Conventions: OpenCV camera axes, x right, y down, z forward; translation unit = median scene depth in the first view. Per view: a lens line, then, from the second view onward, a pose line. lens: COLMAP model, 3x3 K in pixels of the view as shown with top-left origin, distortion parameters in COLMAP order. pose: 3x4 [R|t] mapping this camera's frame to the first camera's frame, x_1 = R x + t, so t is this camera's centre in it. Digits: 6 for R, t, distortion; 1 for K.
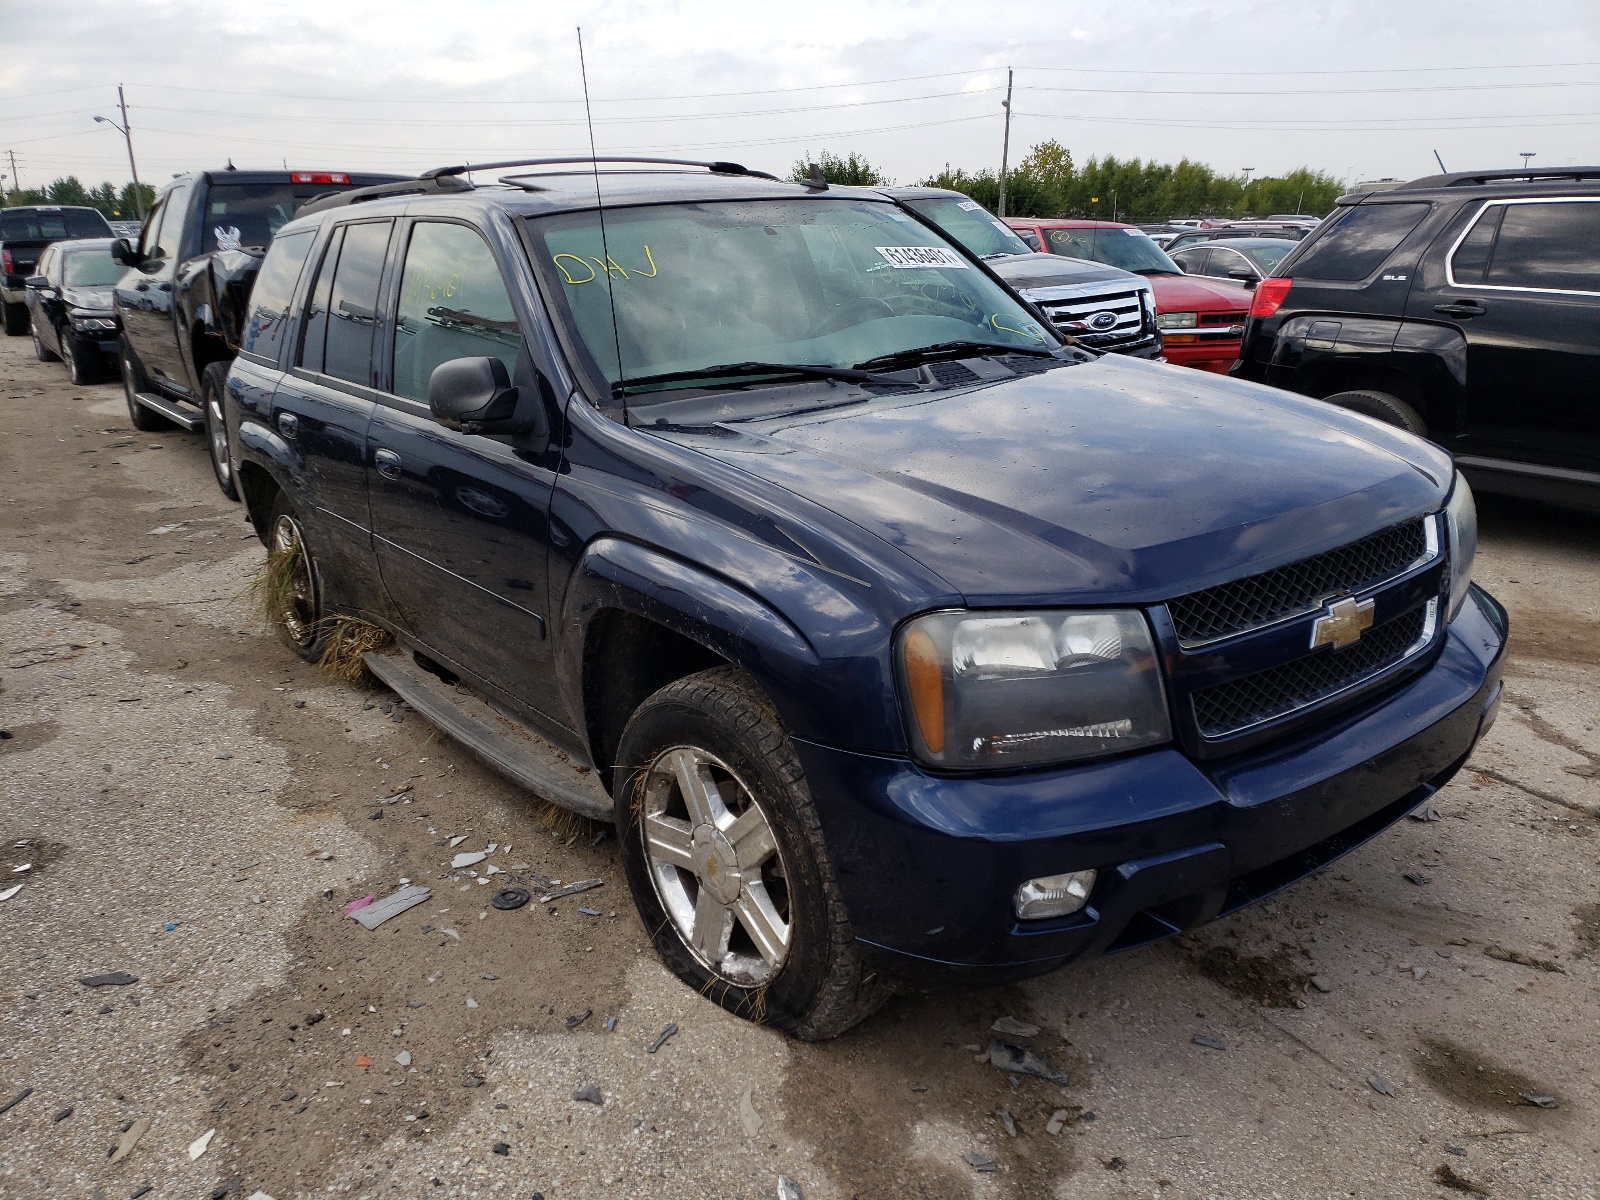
lens RADIAL K [[1219.9, 0, 800.0], [0, 1219.9, 600.0], [0, 0, 1]] dist [0.000117, 0.000450]
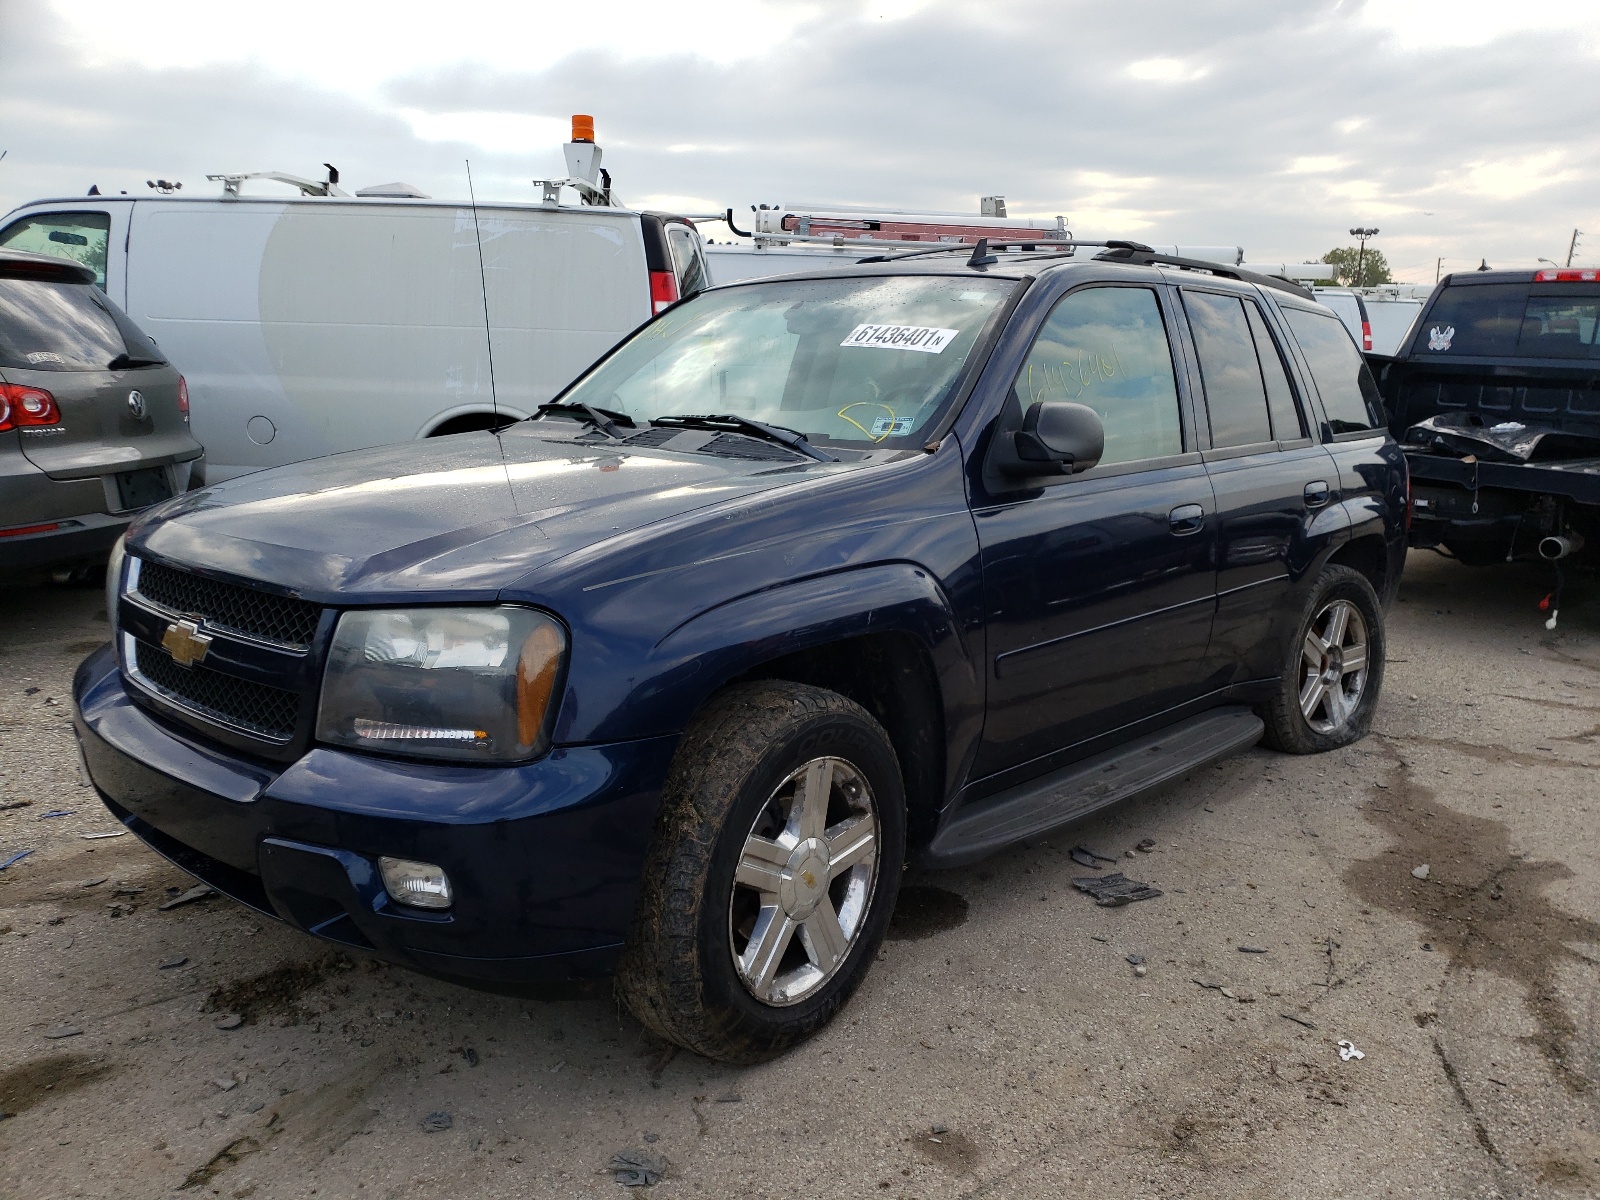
lens RADIAL K [[1219.9, 0, 800.0], [0, 1219.9, 600.0], [0, 0, 1]] dist [0.000117, 0.000450]
pose [[0.220450, 0.221121, -0.950004, 1.339774], [-0.306217, 0.940413, 0.147831, -0.285293], [0.926085, 0.258318, 0.275025, 1.023265]]
